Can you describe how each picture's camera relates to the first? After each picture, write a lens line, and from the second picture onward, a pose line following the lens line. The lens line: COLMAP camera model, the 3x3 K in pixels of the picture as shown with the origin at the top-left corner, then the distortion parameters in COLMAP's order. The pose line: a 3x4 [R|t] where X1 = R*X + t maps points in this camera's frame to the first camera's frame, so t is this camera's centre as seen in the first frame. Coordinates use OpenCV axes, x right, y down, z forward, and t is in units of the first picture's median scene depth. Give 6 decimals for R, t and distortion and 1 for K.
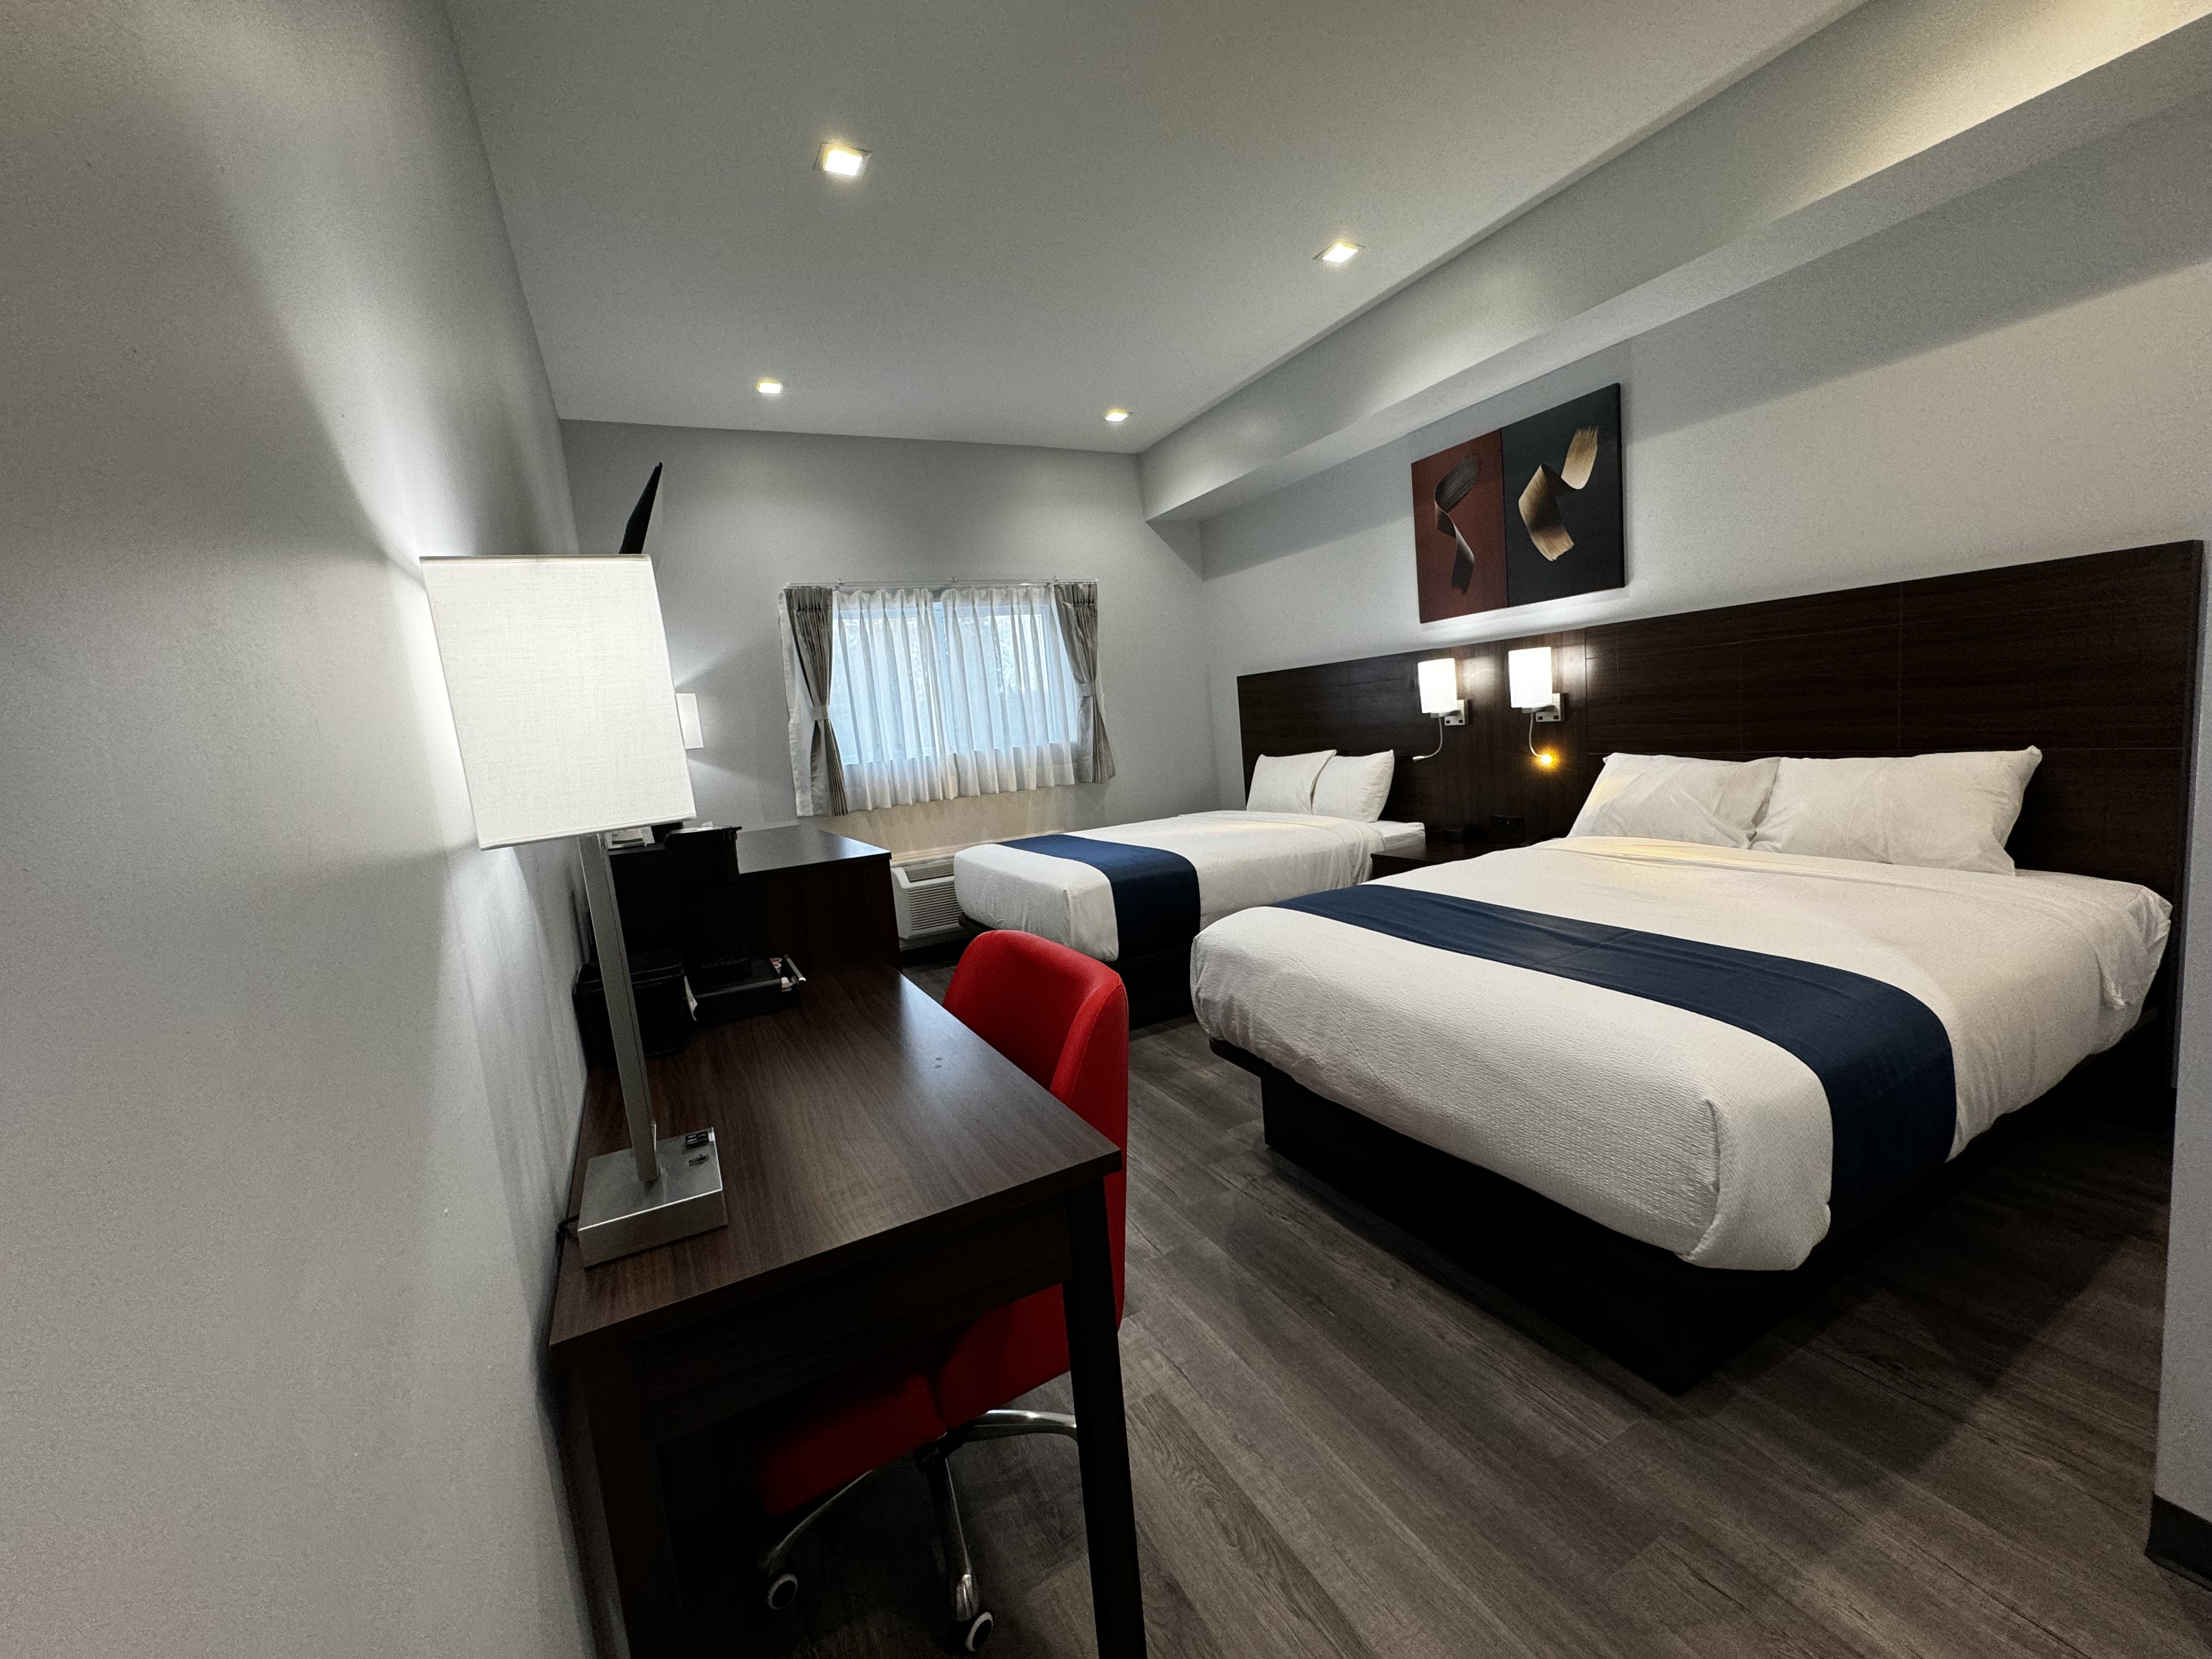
lens RADIAL K [[883.3, 0, 1103.2], [0, 883.3, 828.9], [0, 0, 1]] dist [-0.002691, 0.000107]
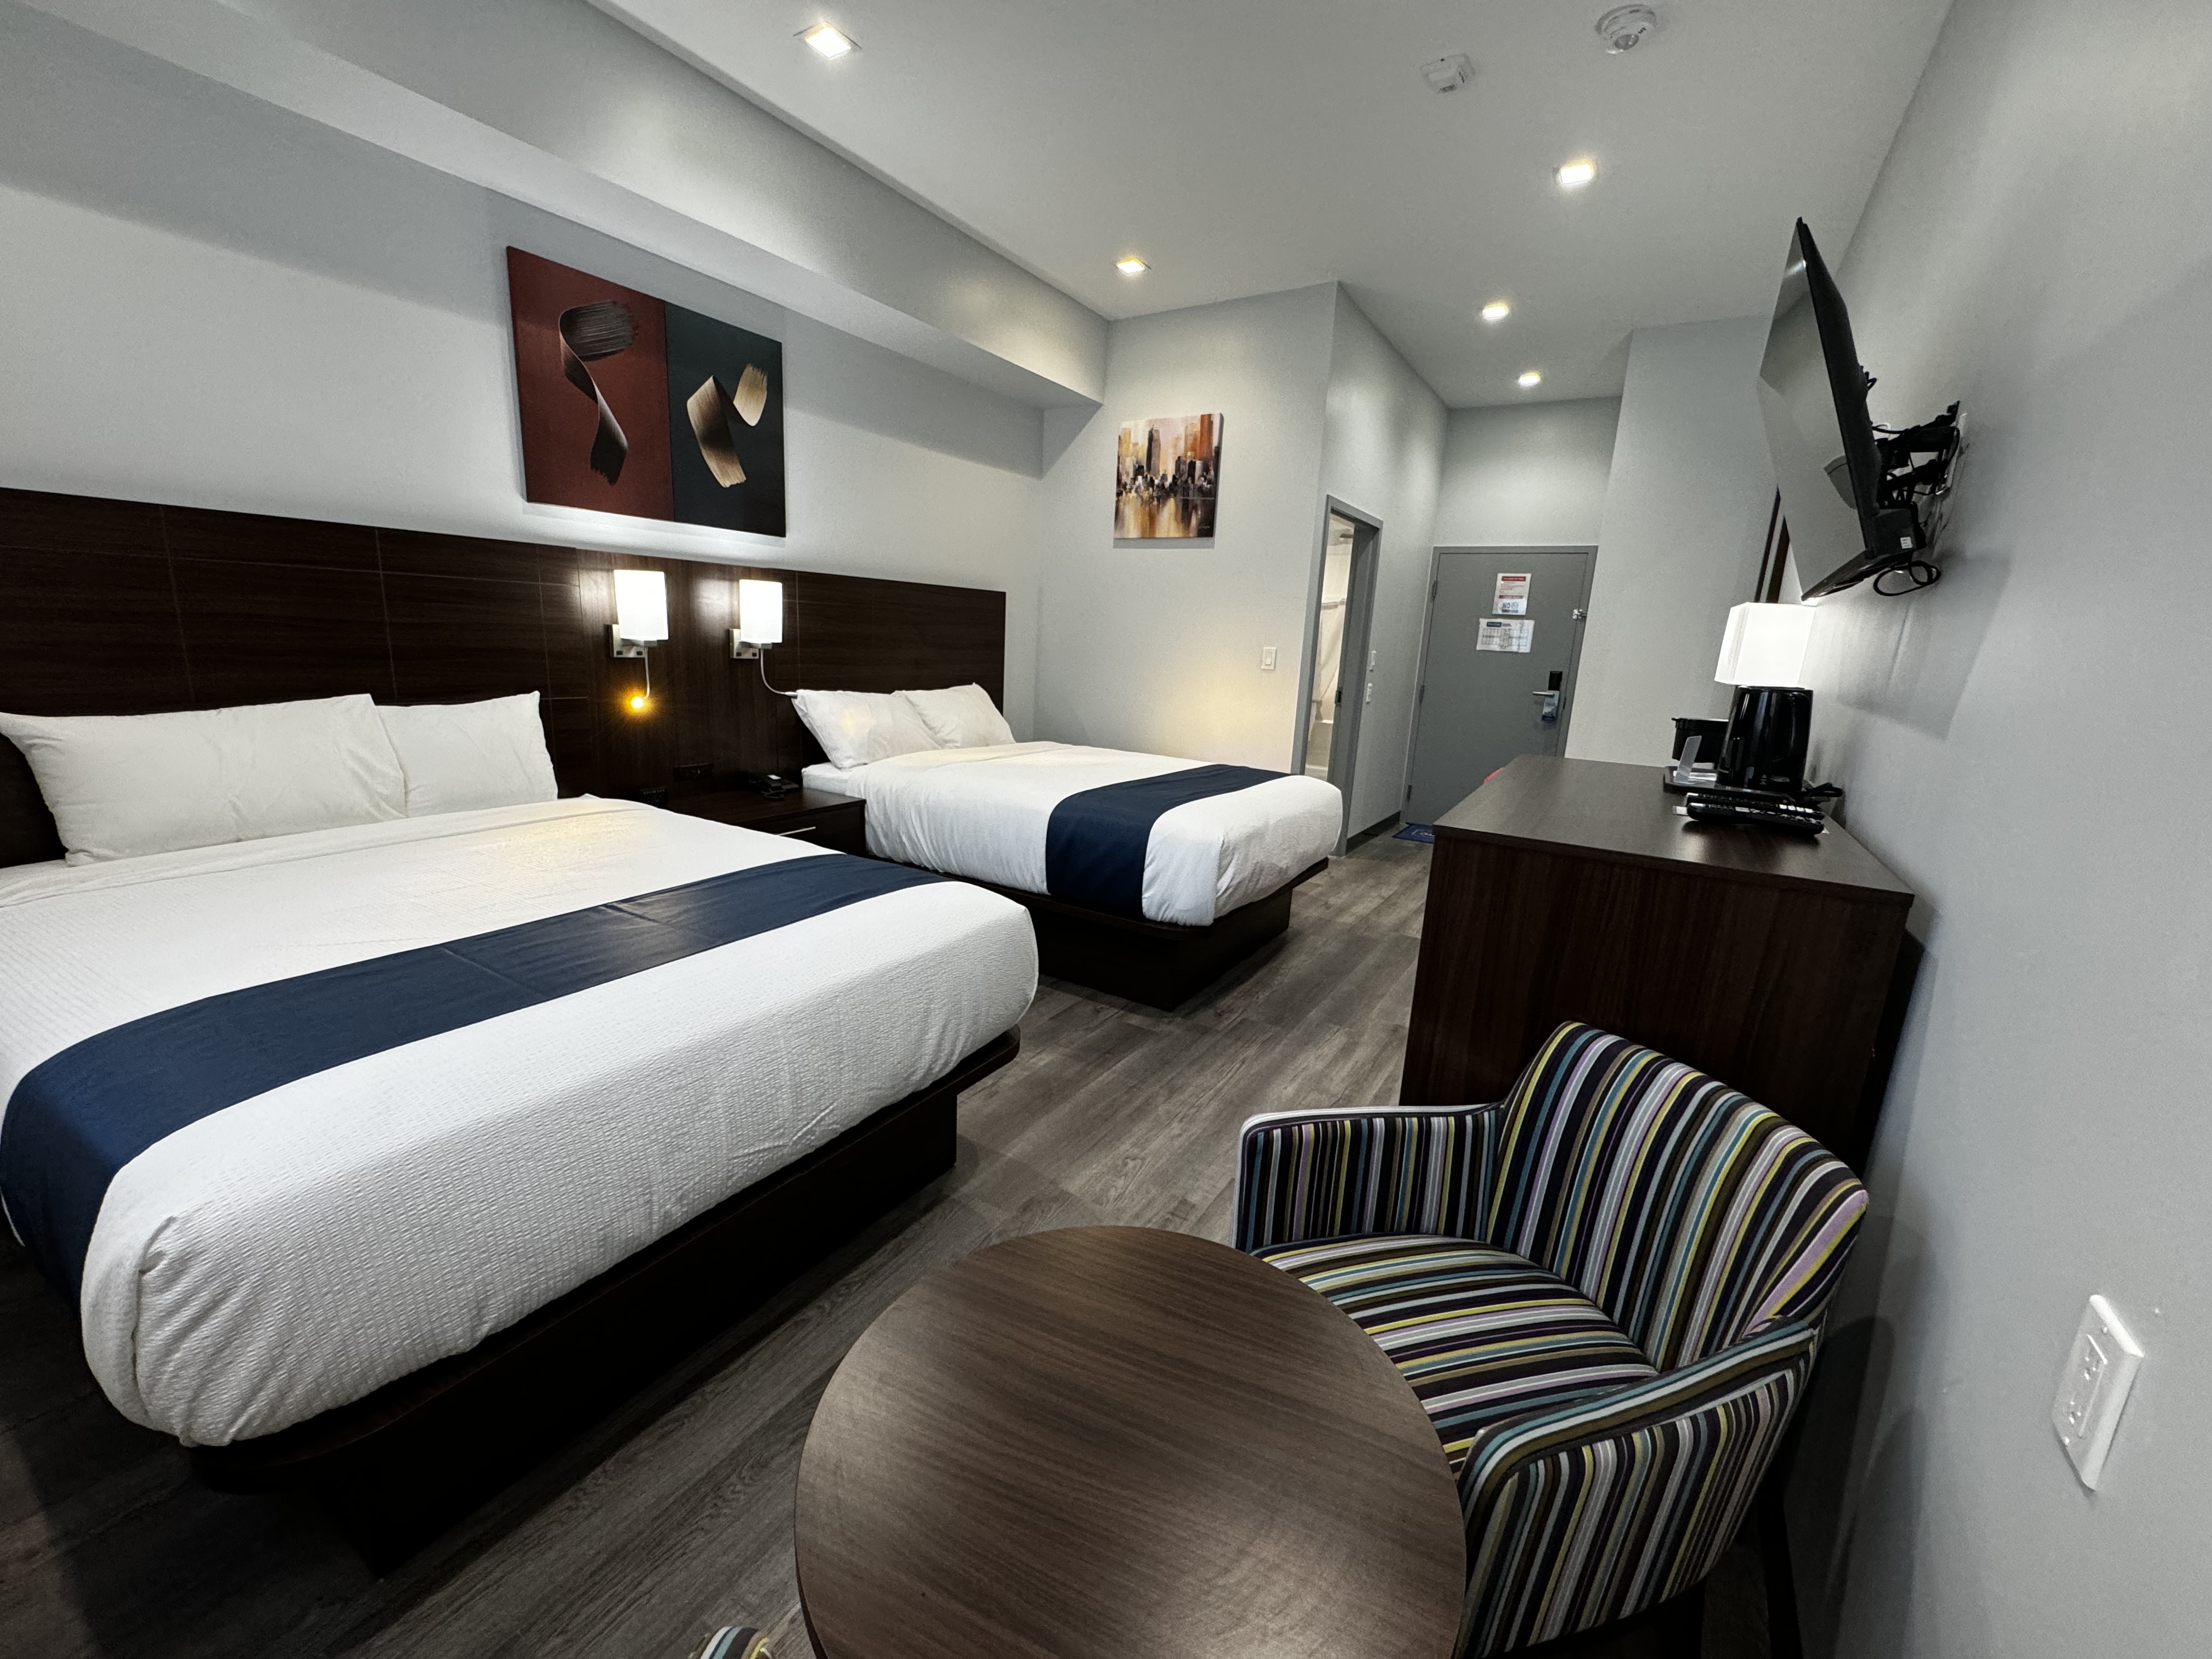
lens RADIAL K [[883.3, 0, 1103.2], [0, 883.3, 828.9], [0, 0, 1]] dist [-0.002691, 0.000107]
pose [[-0.508401, -0.123289, 0.852249, -0.559080], [0.101861, 0.974139, 0.201687, -0.096648], [-0.855075, 0.189349, -0.482695, 1.194327]]
